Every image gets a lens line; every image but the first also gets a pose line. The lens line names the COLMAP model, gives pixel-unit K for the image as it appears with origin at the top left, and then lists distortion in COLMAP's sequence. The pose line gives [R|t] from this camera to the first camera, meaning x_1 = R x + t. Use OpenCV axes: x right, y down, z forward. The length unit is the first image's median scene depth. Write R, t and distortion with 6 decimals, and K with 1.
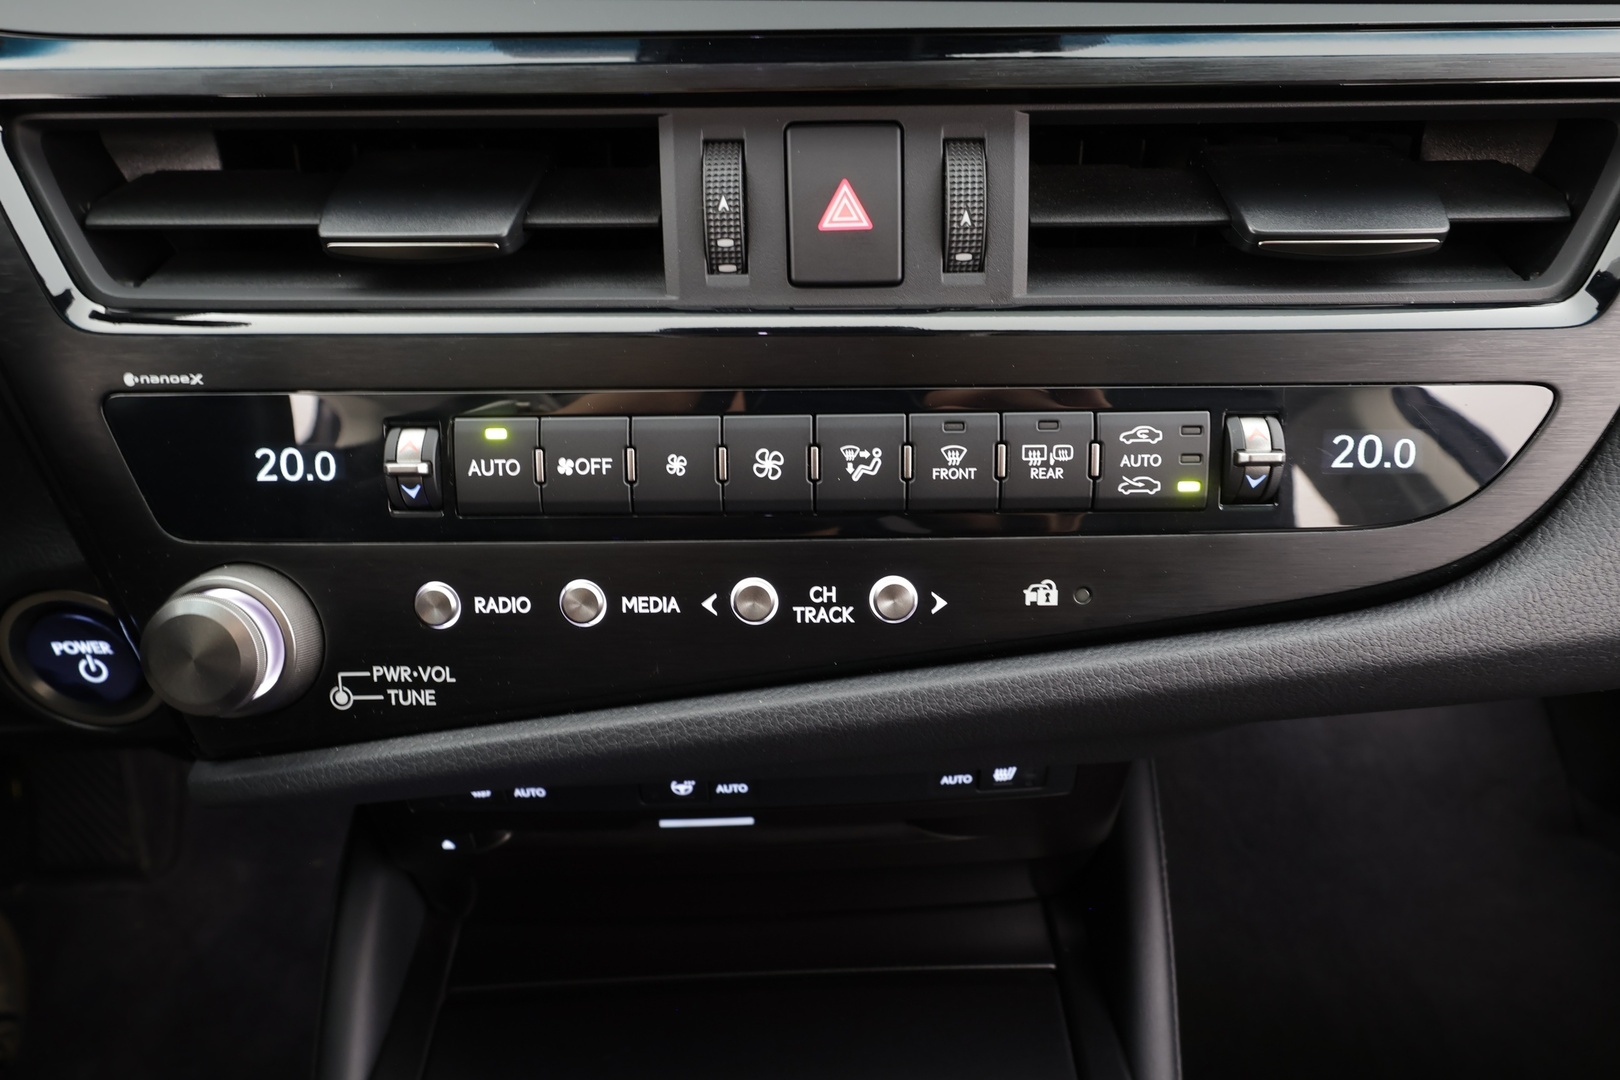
lens RADIAL K [[909.2, 0, 806.5], [0, 909.2, 539.7], [0, 0, 1]] dist [0.016927, 0.000757]
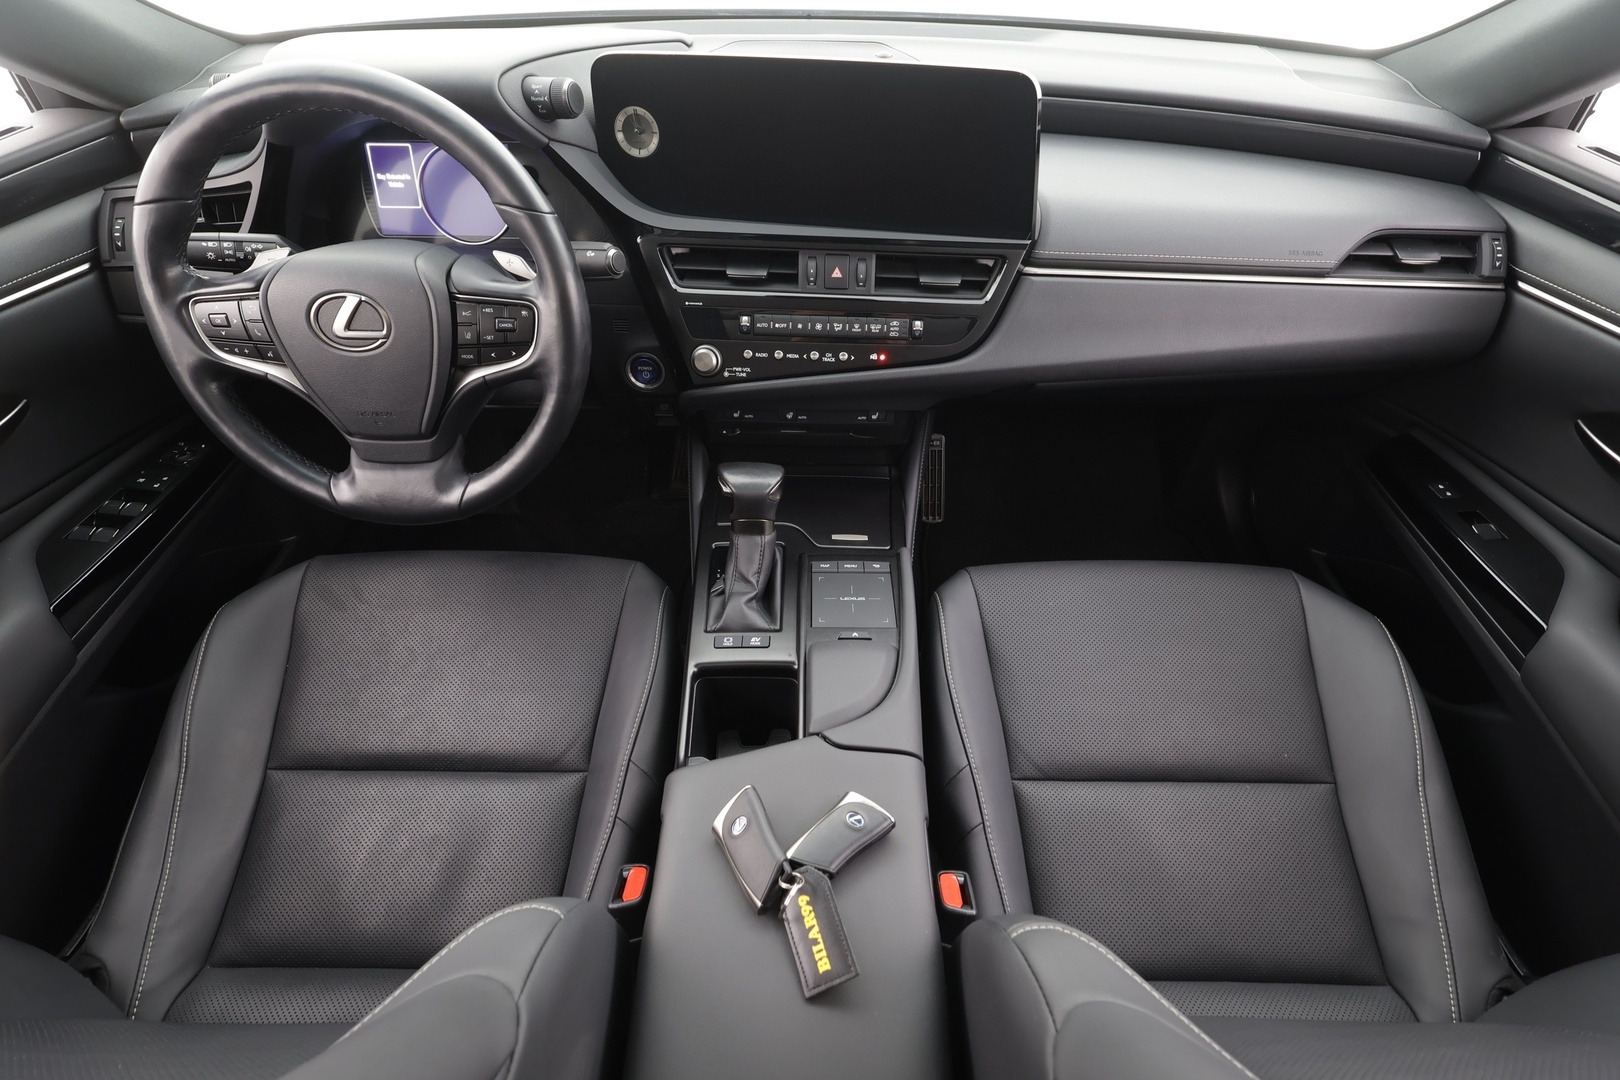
lens RADIAL K [[751.4, 0, 807.6], [0, 751.4, 541.5], [0, 0, 1]] dist [0.004078, 0.000339]
pose [[0.999136, 0.041390, -0.003631, -0.038793], [-0.040162, 0.984477, 0.170855, 0.358440], [0.010646, -0.170562, 0.985289, -3.110408]]
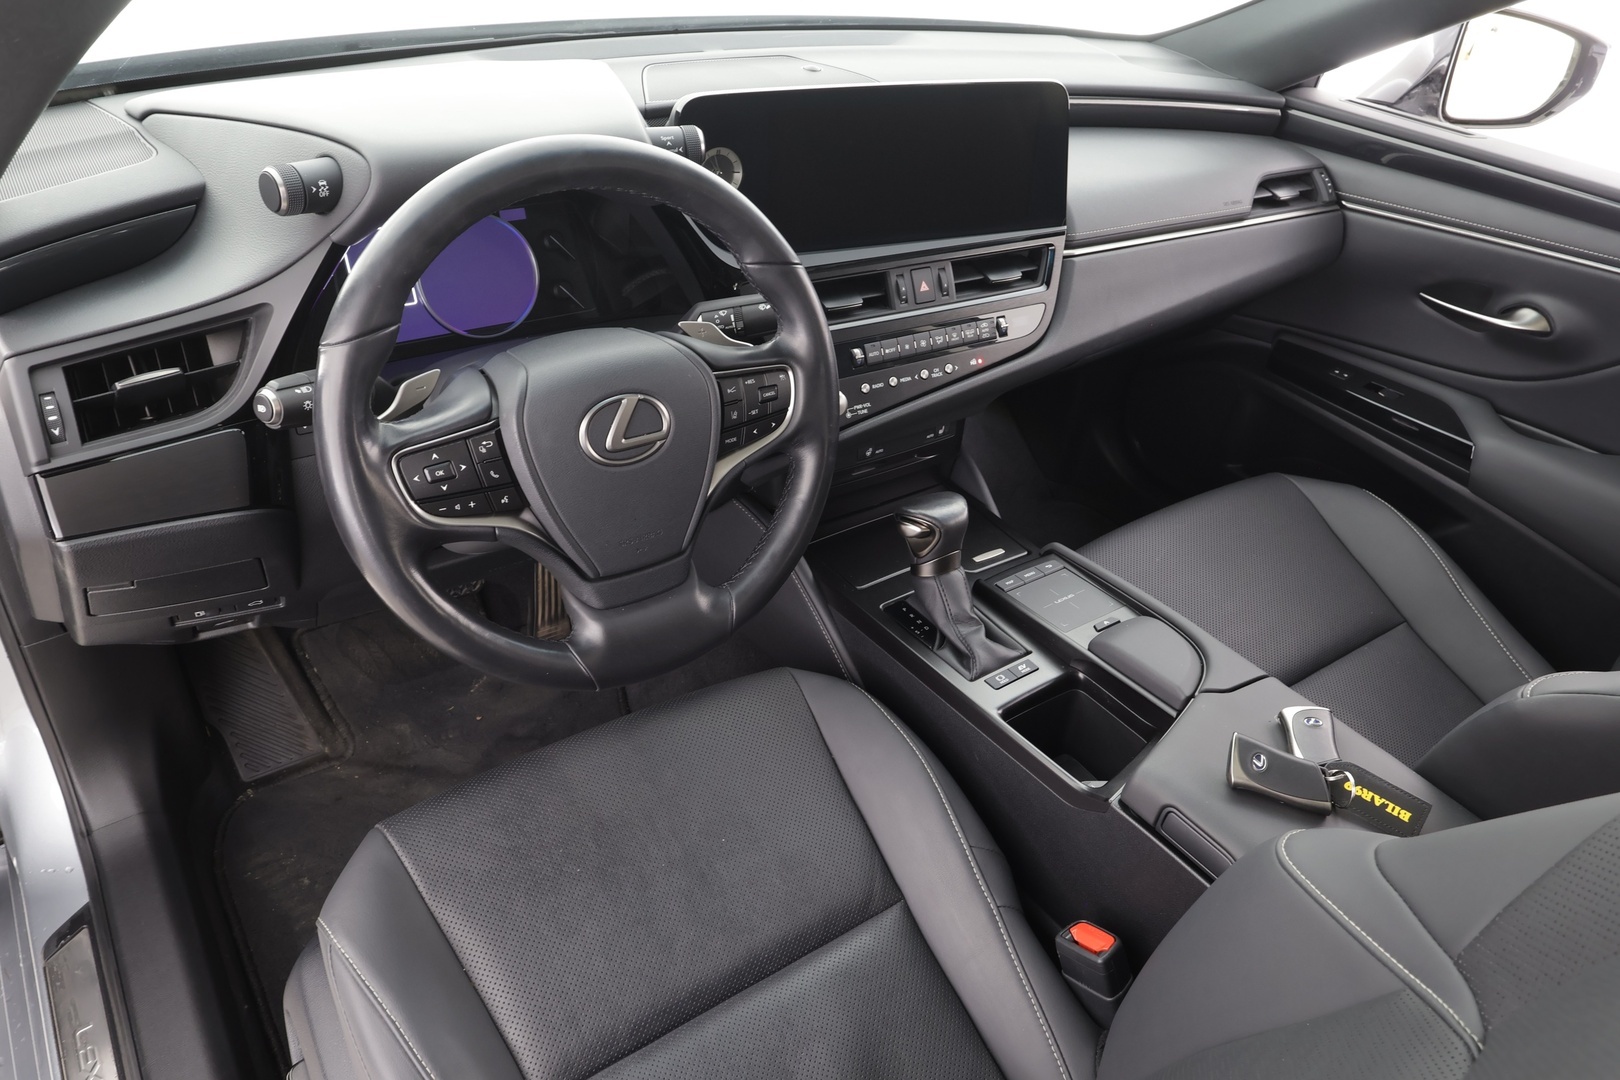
lens RADIAL K [[1104.1, 0, 811.4], [0, 1104.1, 548.4], [0, 0, 1]] dist [0.017833, 0.000080]
pose [[0.831881, -0.247813, 0.496550, -3.477855], [0.230608, 0.968213, 0.096864, 0.243744], [-0.504771, 0.033929, 0.862586, -3.431578]]
